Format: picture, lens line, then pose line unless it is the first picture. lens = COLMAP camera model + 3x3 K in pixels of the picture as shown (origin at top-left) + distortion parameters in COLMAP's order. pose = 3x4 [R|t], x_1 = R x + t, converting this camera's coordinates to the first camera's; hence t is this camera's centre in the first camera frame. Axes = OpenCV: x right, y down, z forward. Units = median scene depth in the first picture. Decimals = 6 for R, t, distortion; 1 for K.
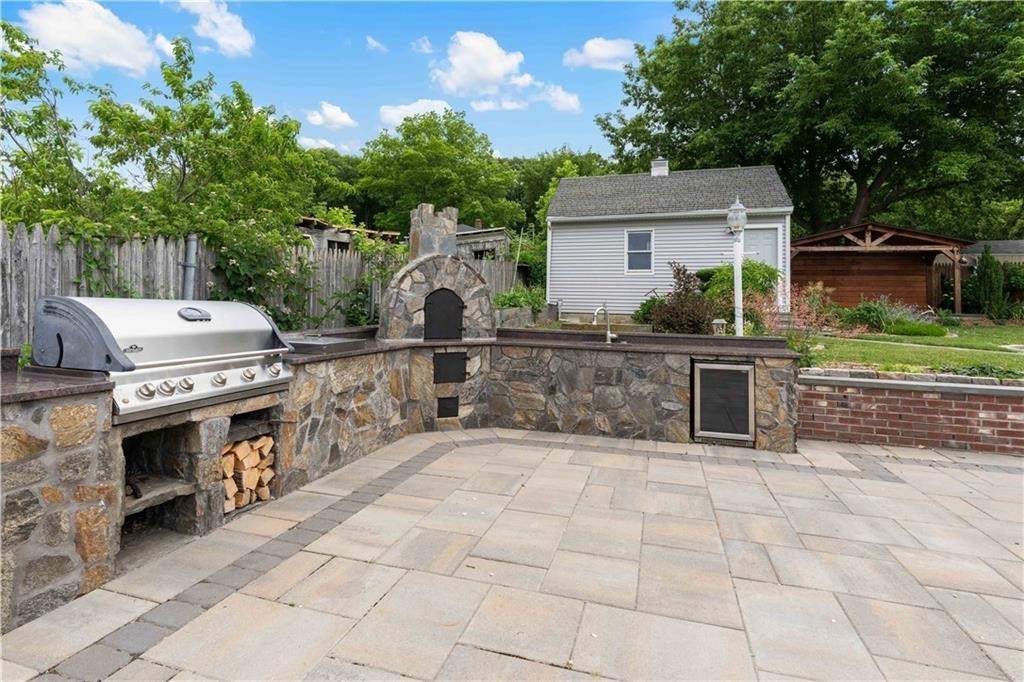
lens RADIAL K [[489.6, 0, 493.8], [0, 489.6, 300.6], [0, 0, 1]] dist [-0.004713, 0.001253]
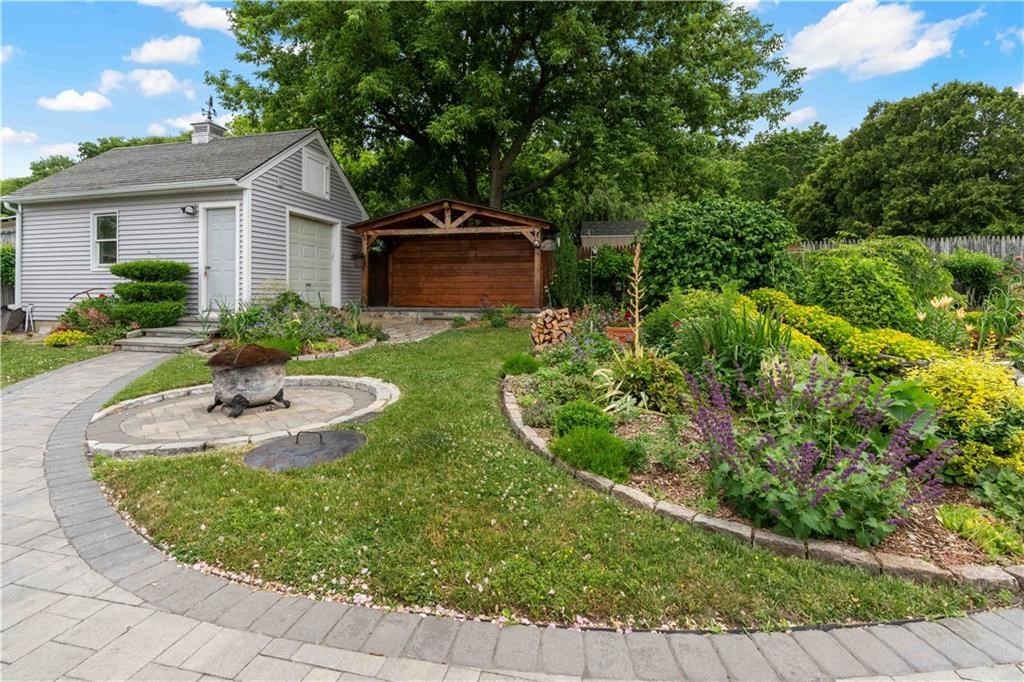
lens RADIAL K [[472.6, 0, 513.5], [0, 472.6, 295.5], [0, 0, 1]] dist [0.000312, -0.000012]
pose [[0.997444, -0.023996, 0.067308, 0.924559], [0.022139, 0.999357, 0.028209, -0.021048], [-0.067942, -0.026646, 0.997333, 0.223974]]
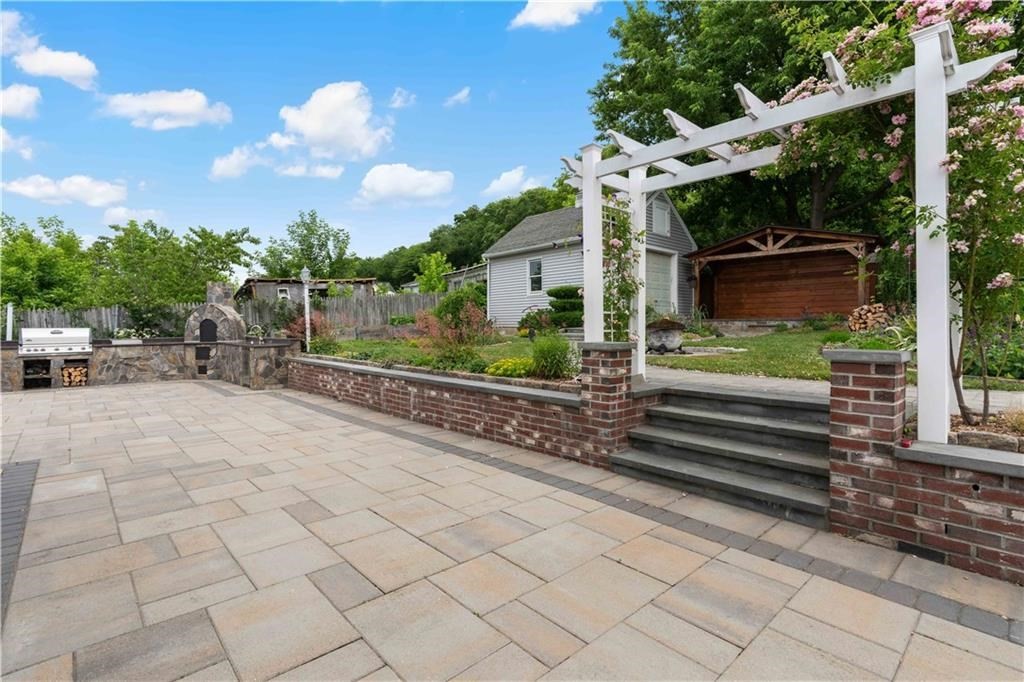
lens RADIAL K [[489.6, 0, 521.4], [0, 489.6, 326.6], [0, 0, 1]] dist [-0.004713, 0.001253]
pose [[0.868965, -0.026649, -0.494155, 0.916411], [0.034571, 0.999378, 0.006898, 0.018141], [0.493664, -0.023077, 0.869346, -0.103608]]
